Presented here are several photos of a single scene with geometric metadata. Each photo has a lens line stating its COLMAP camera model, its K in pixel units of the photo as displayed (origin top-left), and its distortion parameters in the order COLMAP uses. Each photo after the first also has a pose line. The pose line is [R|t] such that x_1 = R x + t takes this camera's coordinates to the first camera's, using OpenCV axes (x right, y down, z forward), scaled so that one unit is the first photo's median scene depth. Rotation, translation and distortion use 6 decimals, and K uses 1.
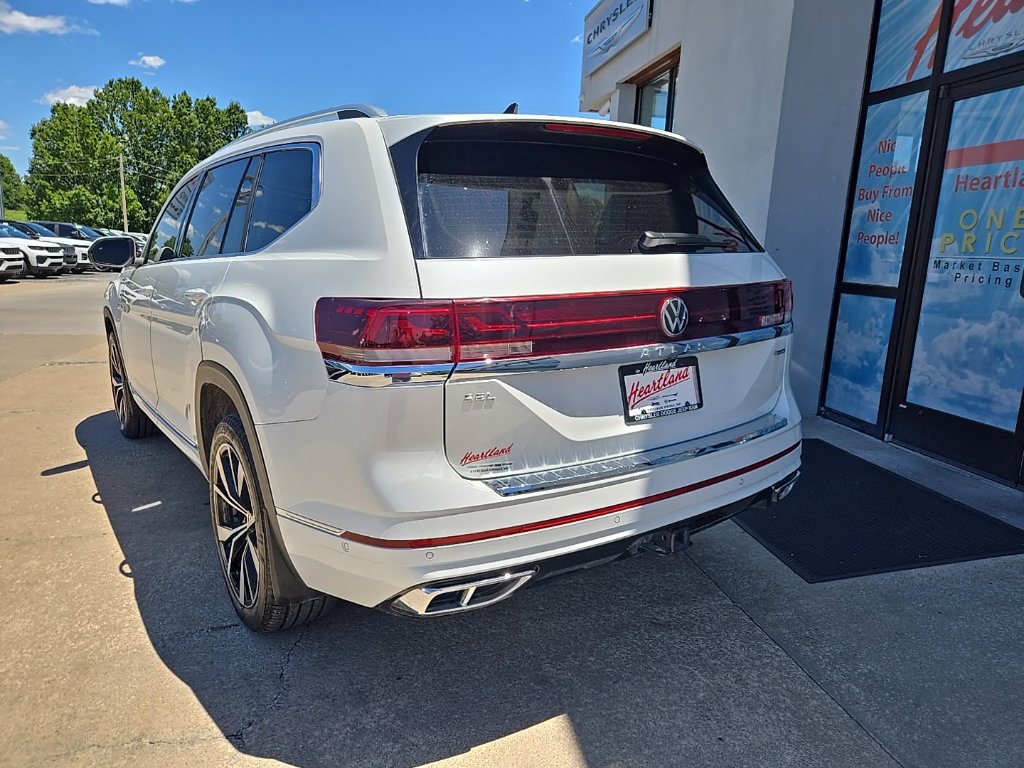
lens RADIAL K [[693.7, 0, 518.7], [0, 693.7, 386.9], [0, 0, 1]] dist [0.057905, -0.039760]
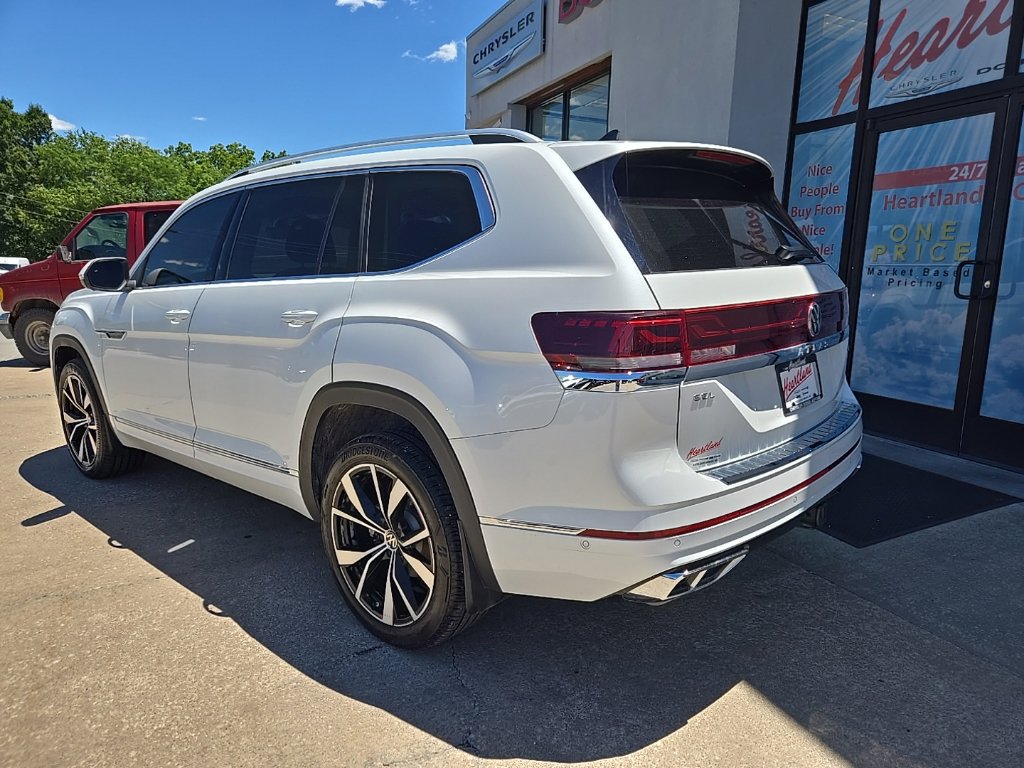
lens RADIAL K [[693.7, 0, 518.7], [0, 693.7, 386.9], [0, 0, 1]] dist [0.057905, -0.039760]
pose [[0.975484, -0.053909, 0.213367, -0.476082], [0.057953, 0.998238, -0.012740, -0.003256], [-0.212304, 0.024793, 0.976889, -0.019676]]
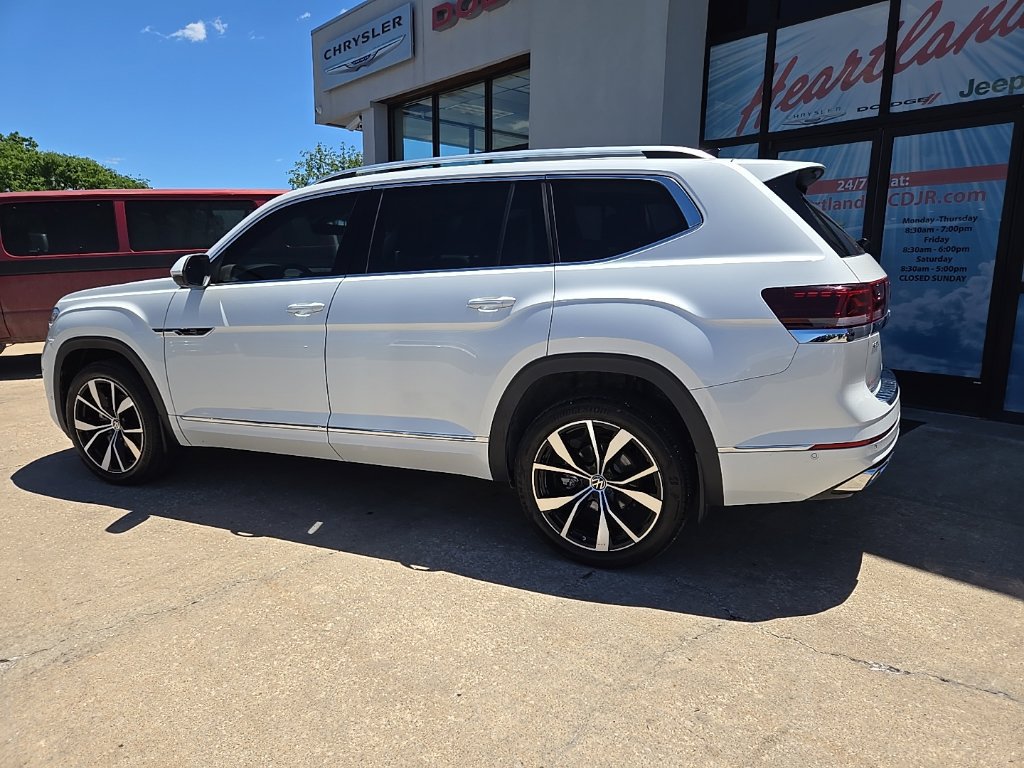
lens RADIAL K [[685.5, 0, 514.5], [0, 685.5, 383.1], [0, 0, 1]] dist [0.059850, -0.043200]
pose [[0.863076, -0.113668, 0.492118, -1.262102], [0.121535, 0.992457, 0.016087, -0.018705], [-0.490235, 0.045926, 0.870380, 0.031066]]
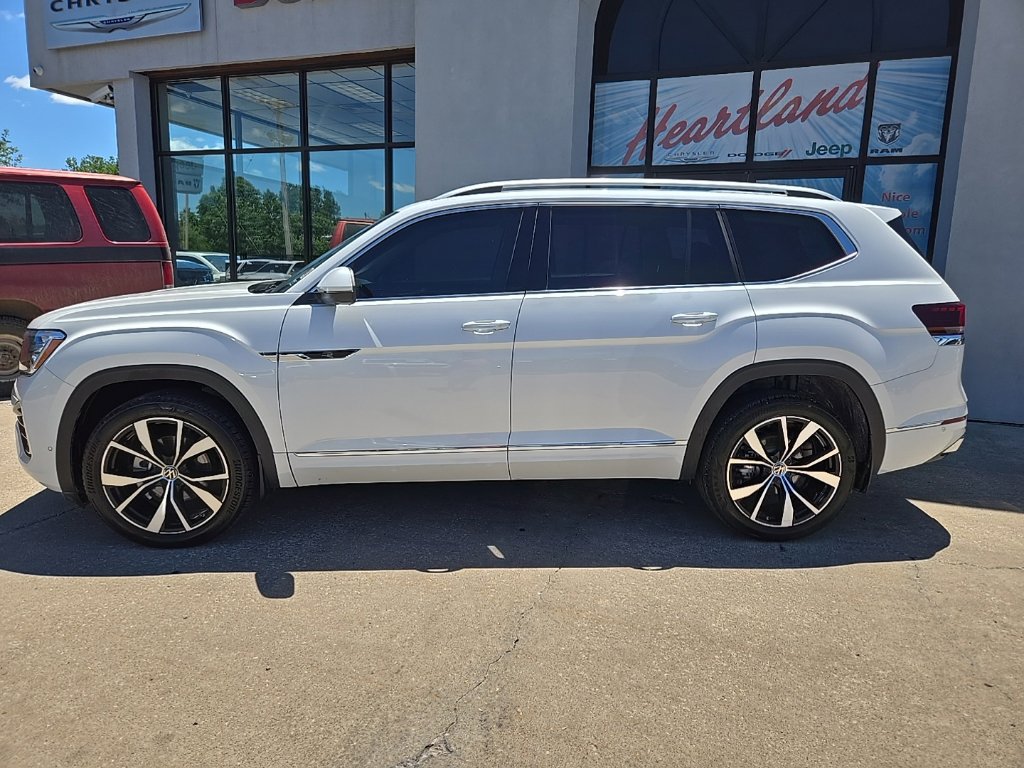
lens RADIAL K [[683.0, 0, 516.0], [0, 683.0, 382.1], [0, 0, 1]] dist [0.068558, -0.056655]
pose [[0.534698, -0.154468, 0.830805, -2.130529], [0.158402, 0.984046, 0.081013, -0.213975], [-0.830064, 0.088284, 0.550635, 0.770428]]
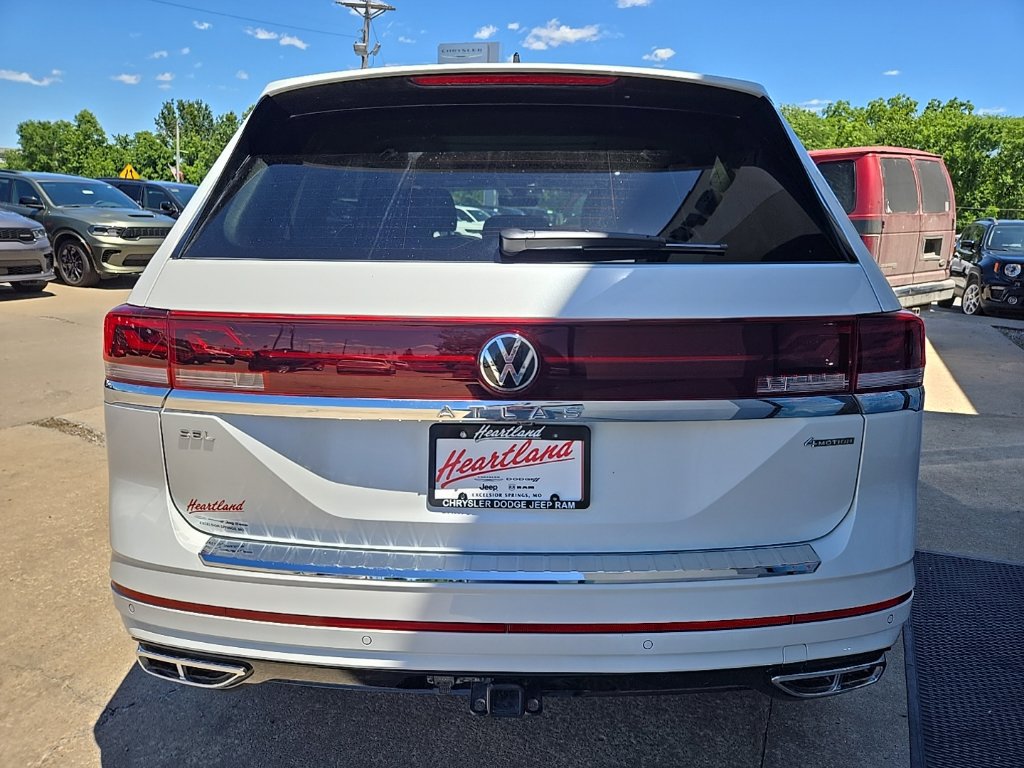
lens RADIAL K [[723.4, 0, 511.6], [0, 723.4, 369.2], [0, 0, 1]] dist [0.003075, -0.002878]
pose [[0.811517, 0.126361, -0.570502, 0.575633], [-0.129635, 0.990941, 0.035084, -0.111349], [0.569767, 0.045486, 0.820546, 0.424332]]
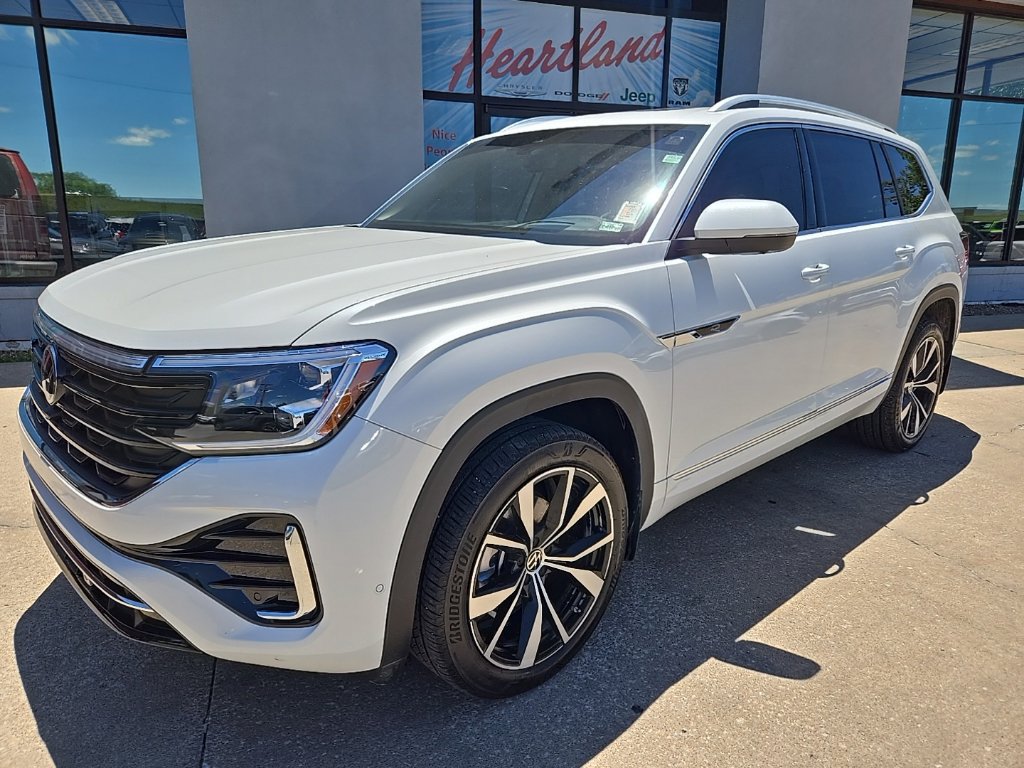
lens RADIAL K [[685.5, 0, 514.5], [0, 685.5, 383.1], [0, 0, 1]] dist [0.059850, -0.043200]
pose [[-0.130208, -0.252072, 0.958909, -2.091932], [0.185108, 0.943957, 0.273277, -0.485634], [-0.974054, 0.213084, -0.076250, 2.344482]]
